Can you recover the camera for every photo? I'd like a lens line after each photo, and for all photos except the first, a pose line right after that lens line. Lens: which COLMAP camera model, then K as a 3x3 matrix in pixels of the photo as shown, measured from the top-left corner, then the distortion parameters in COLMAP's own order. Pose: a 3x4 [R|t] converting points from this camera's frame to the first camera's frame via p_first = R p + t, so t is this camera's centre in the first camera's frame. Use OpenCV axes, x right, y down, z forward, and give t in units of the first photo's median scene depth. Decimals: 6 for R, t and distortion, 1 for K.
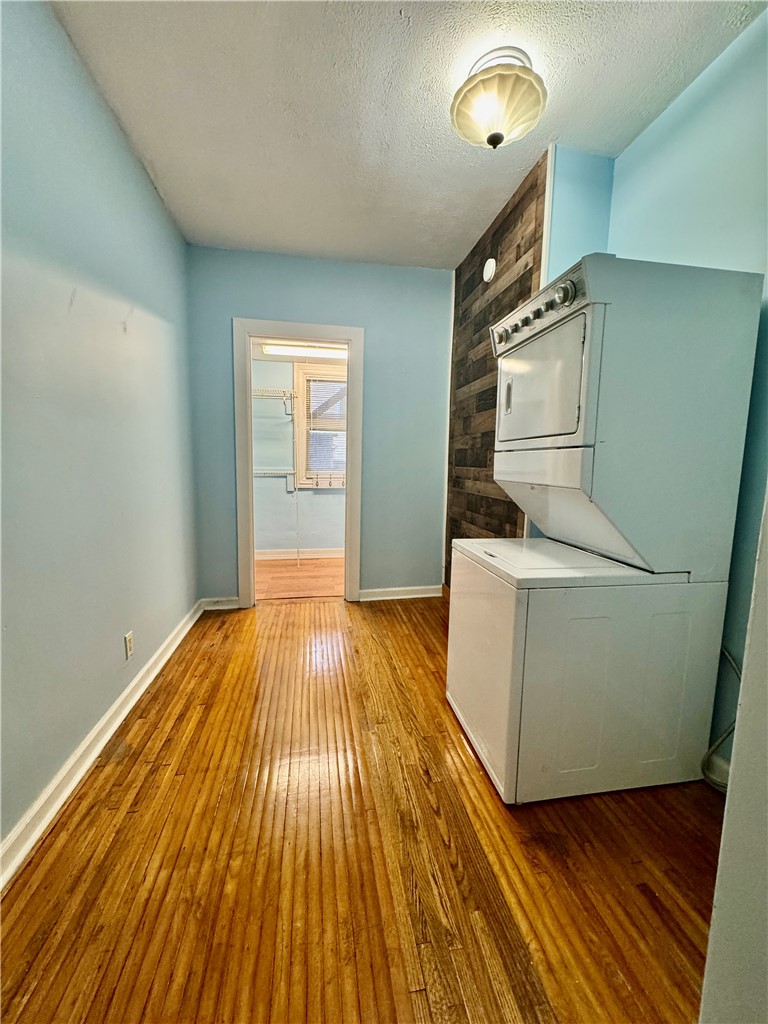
lens RADIAL K [[409.5, 0, 385.4], [0, 409.5, 510.7], [0, 0, 1]] dist [-0.000756, 0.000716]
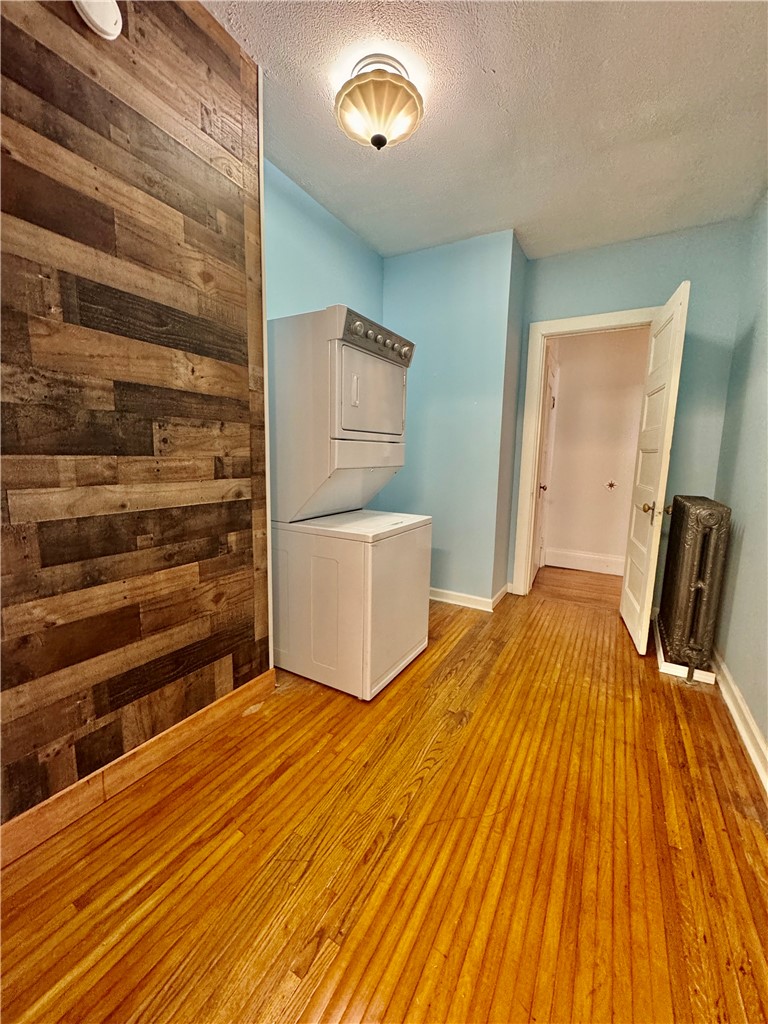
lens RADIAL K [[409.5, 0, 385.9], [0, 409.5, 510.4], [0, 0, 1]] dist [-0.000756, 0.000716]
pose [[-0.768469, -0.128057, 0.626943, -0.554492], [0.037528, 0.969065, 0.243937, -0.266577], [-0.638786, 0.210986, -0.739890, 2.105261]]
